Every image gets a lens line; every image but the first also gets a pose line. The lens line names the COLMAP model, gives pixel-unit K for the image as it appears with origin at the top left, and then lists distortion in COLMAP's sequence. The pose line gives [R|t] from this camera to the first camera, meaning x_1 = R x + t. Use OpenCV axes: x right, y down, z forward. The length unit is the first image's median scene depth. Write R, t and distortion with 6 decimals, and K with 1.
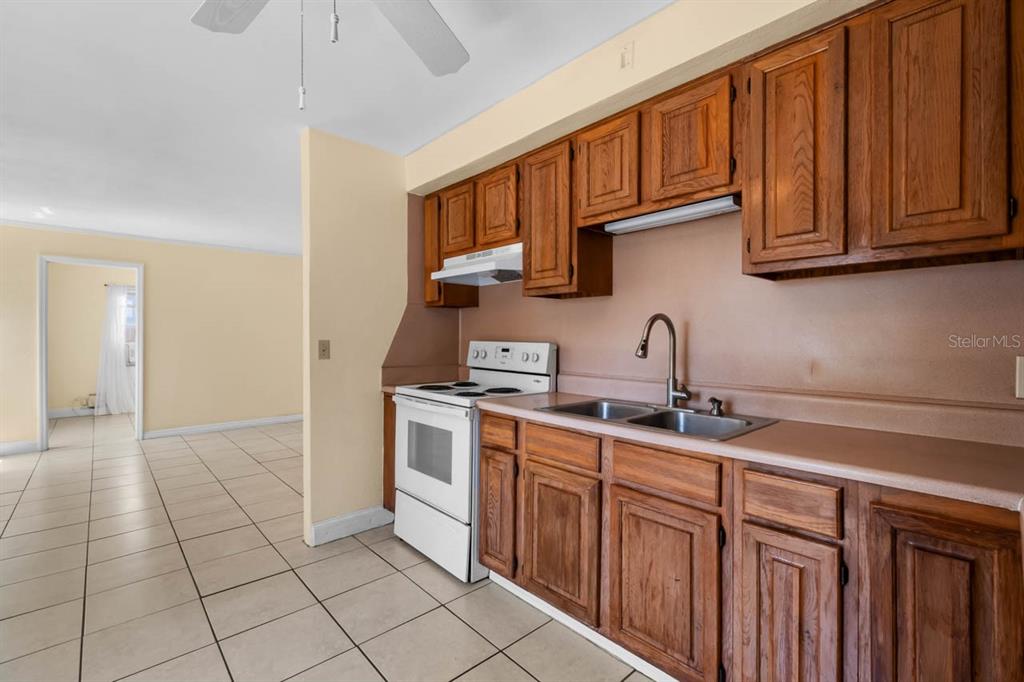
lens RADIAL K [[470.9, 0, 517.7], [0, 470.9, 335.3], [0, 0, 1]] dist [0.015547, -0.007073]
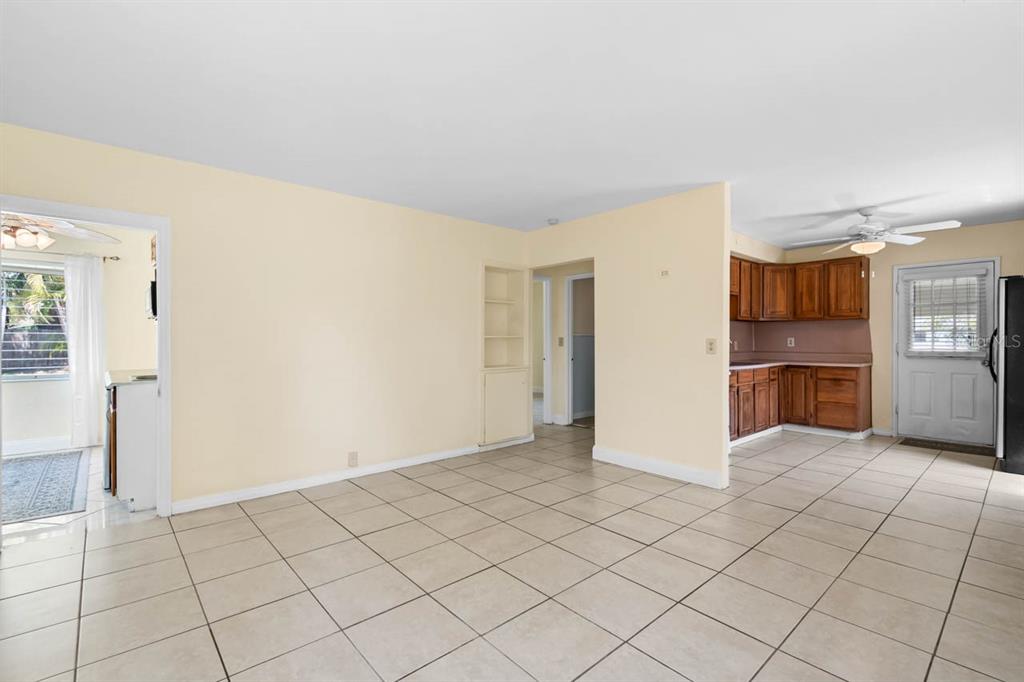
lens RADIAL K [[470.9, 0, 496.5], [0, 470.9, 337.8], [0, 0, 1]] dist [0.015547, -0.007073]
pose [[0.016877, 0.002815, 0.999854, -2.387564], [-0.001959, 0.999994, -0.002782, 0.017193], [-0.999856, -0.001912, 0.016882, 2.140028]]
